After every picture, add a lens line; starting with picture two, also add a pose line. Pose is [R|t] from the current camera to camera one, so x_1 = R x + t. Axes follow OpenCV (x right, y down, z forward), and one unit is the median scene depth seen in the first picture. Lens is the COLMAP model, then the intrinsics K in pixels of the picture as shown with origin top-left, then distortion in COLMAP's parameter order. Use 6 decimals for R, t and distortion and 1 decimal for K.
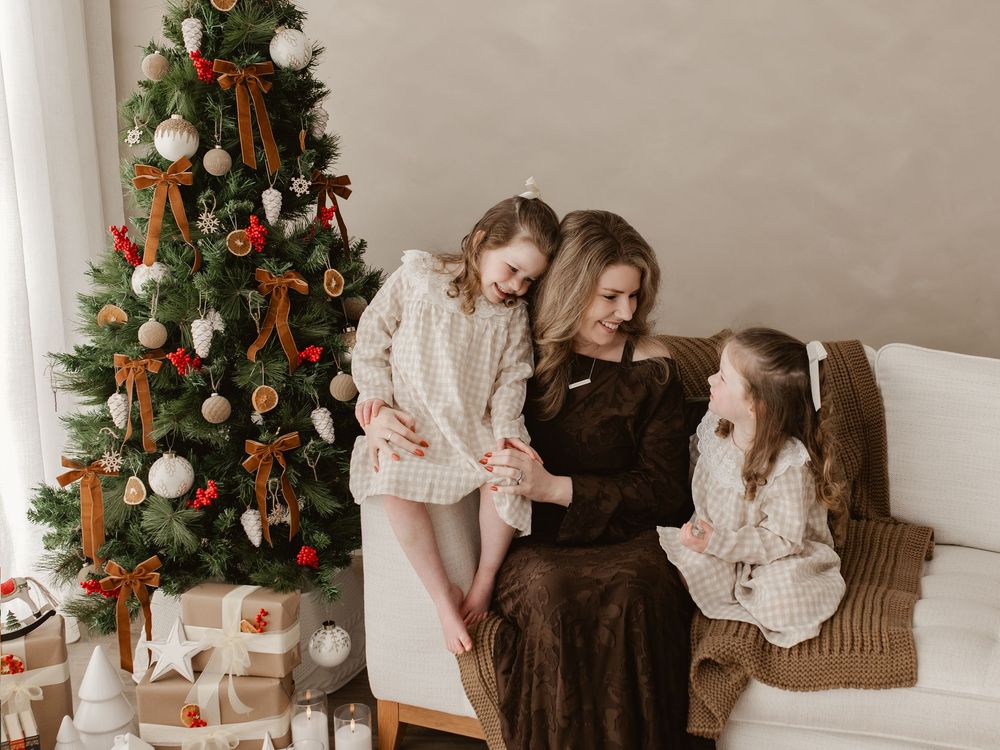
lens RADIAL K [[1124.2, 0, 559.0], [0, 1124.2, 379.3], [0, 0, 1]] dist [-0.002083, -0.039568]
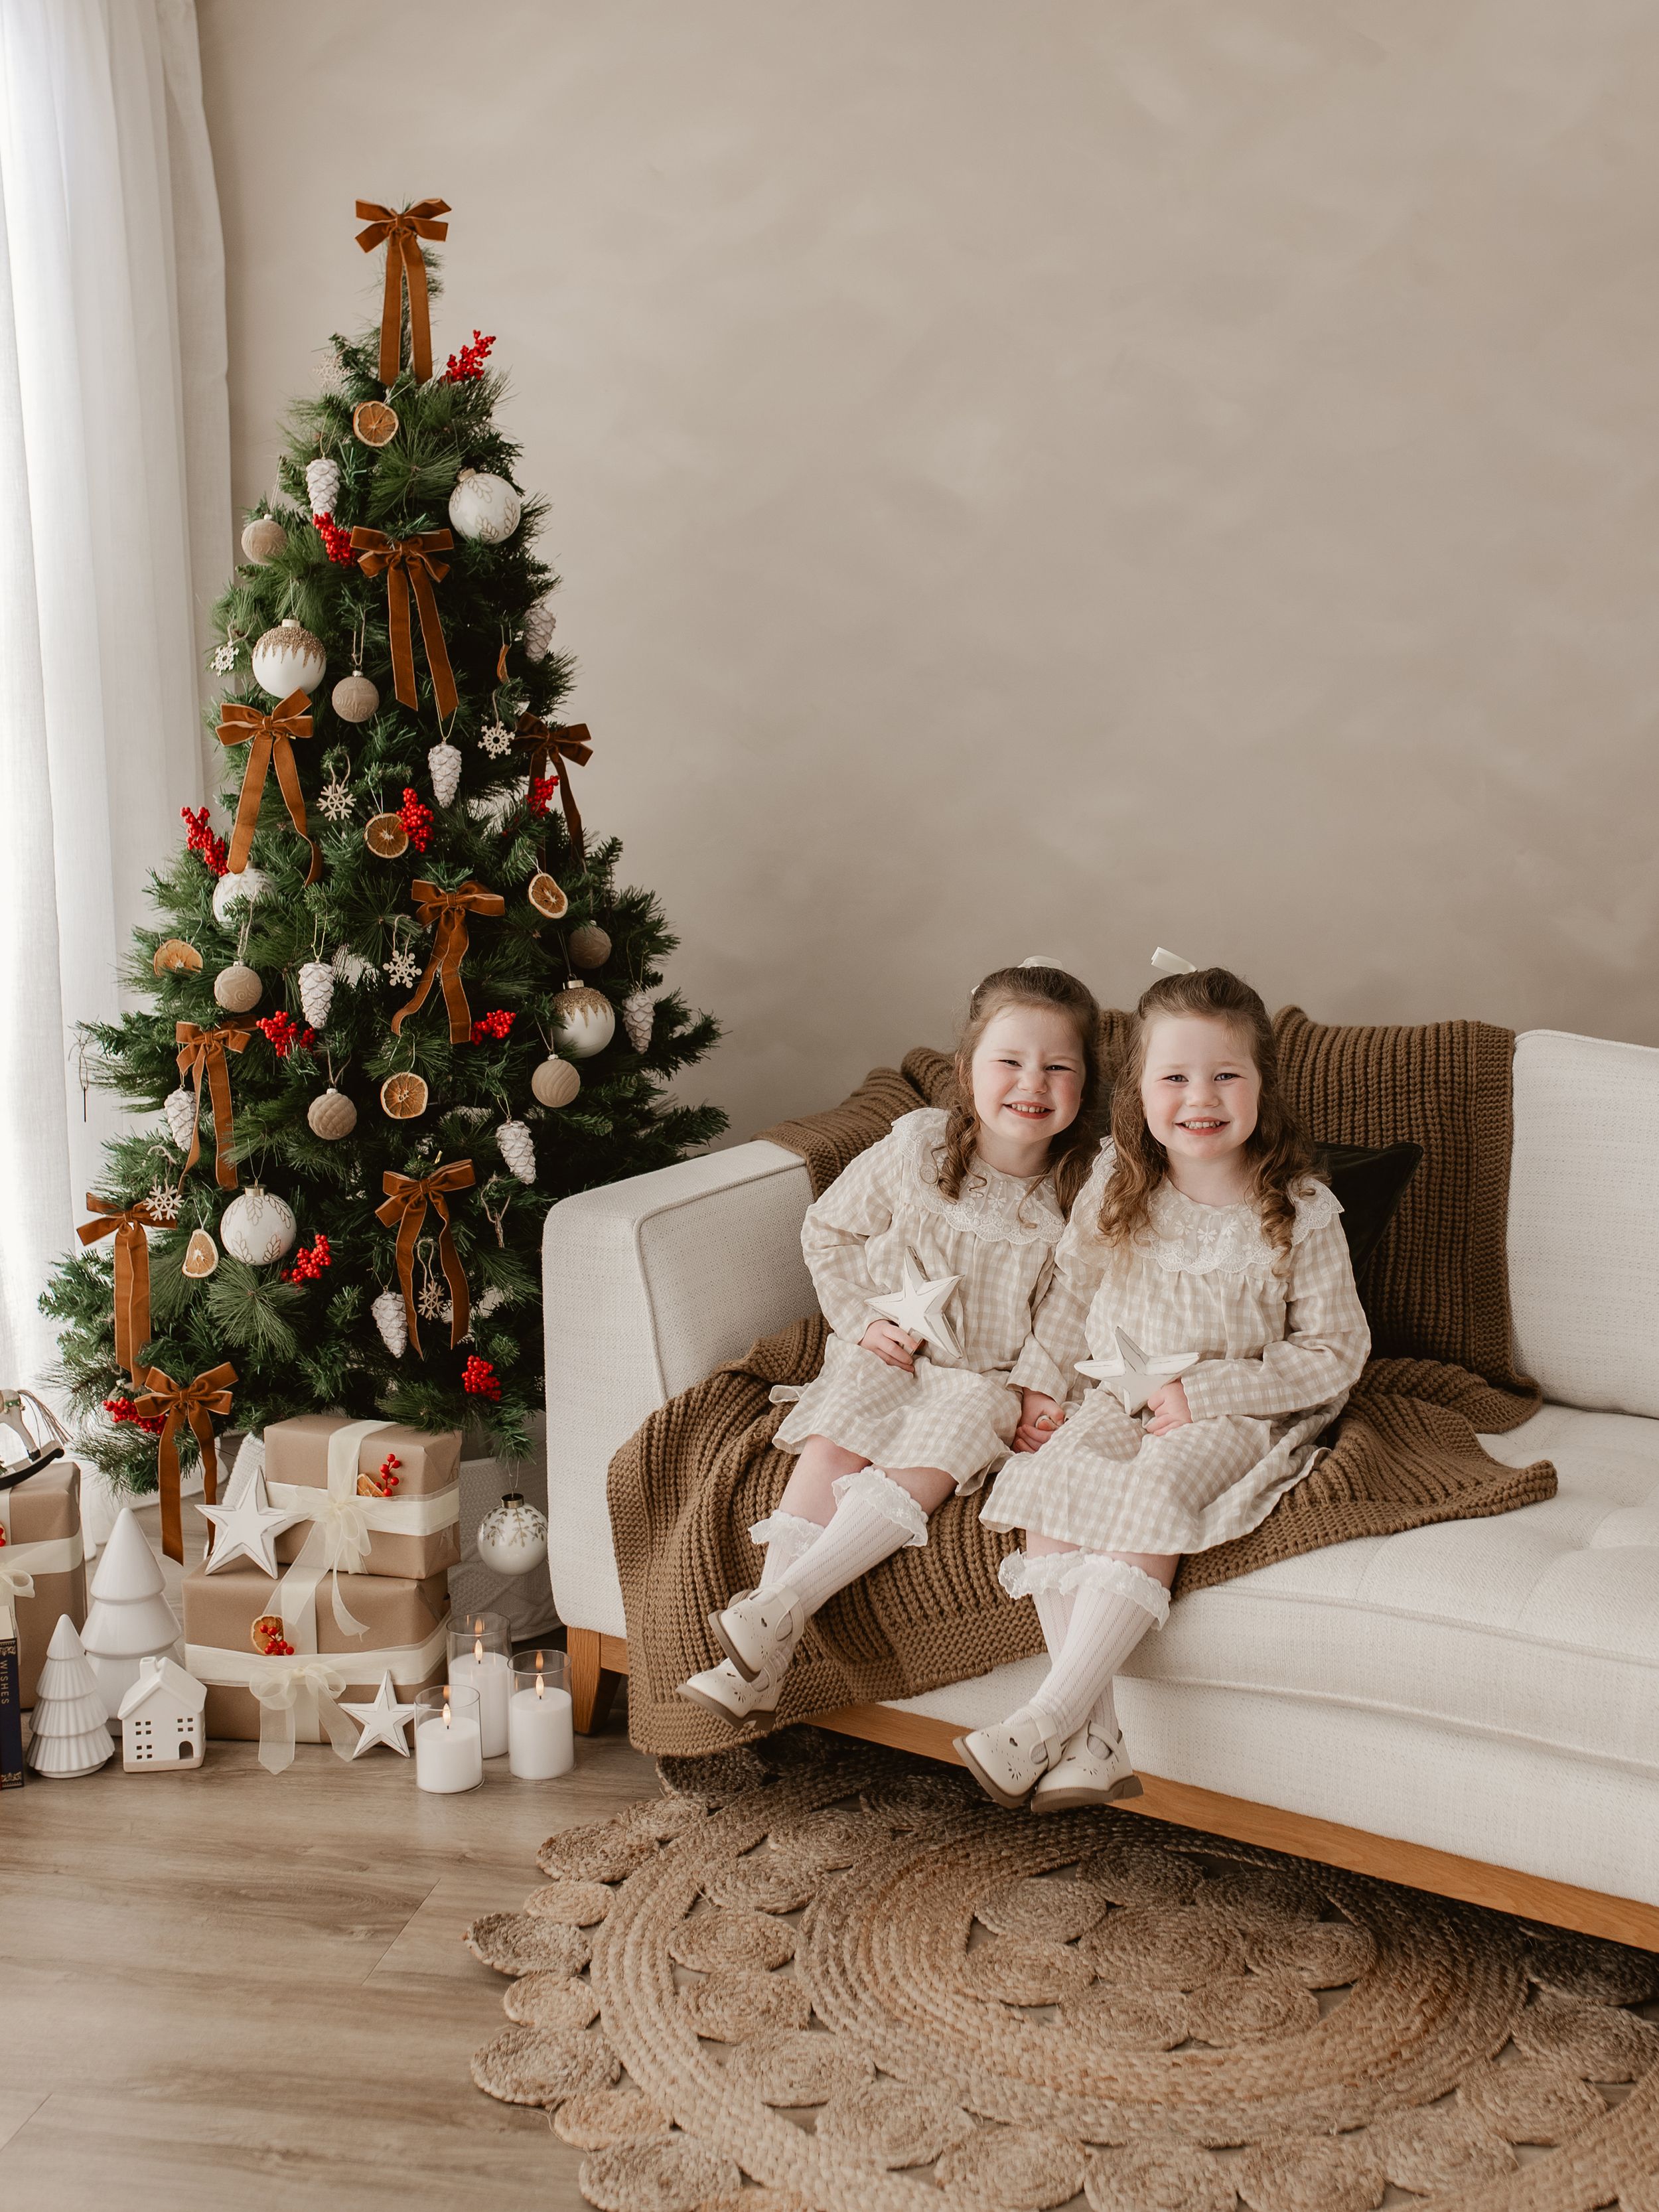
lens RADIAL K [[2486.7, 0, 860.1], [0, 2486.7, 1083.0], [0, 0, 1]] dist [-0.002083, -0.039568]
pose [[0.985691, 0.015994, -0.167801, 0.179899], [-0.025499, 0.998180, -0.054647, 0.072404], [0.166622, 0.058143, 0.984305, -0.229090]]
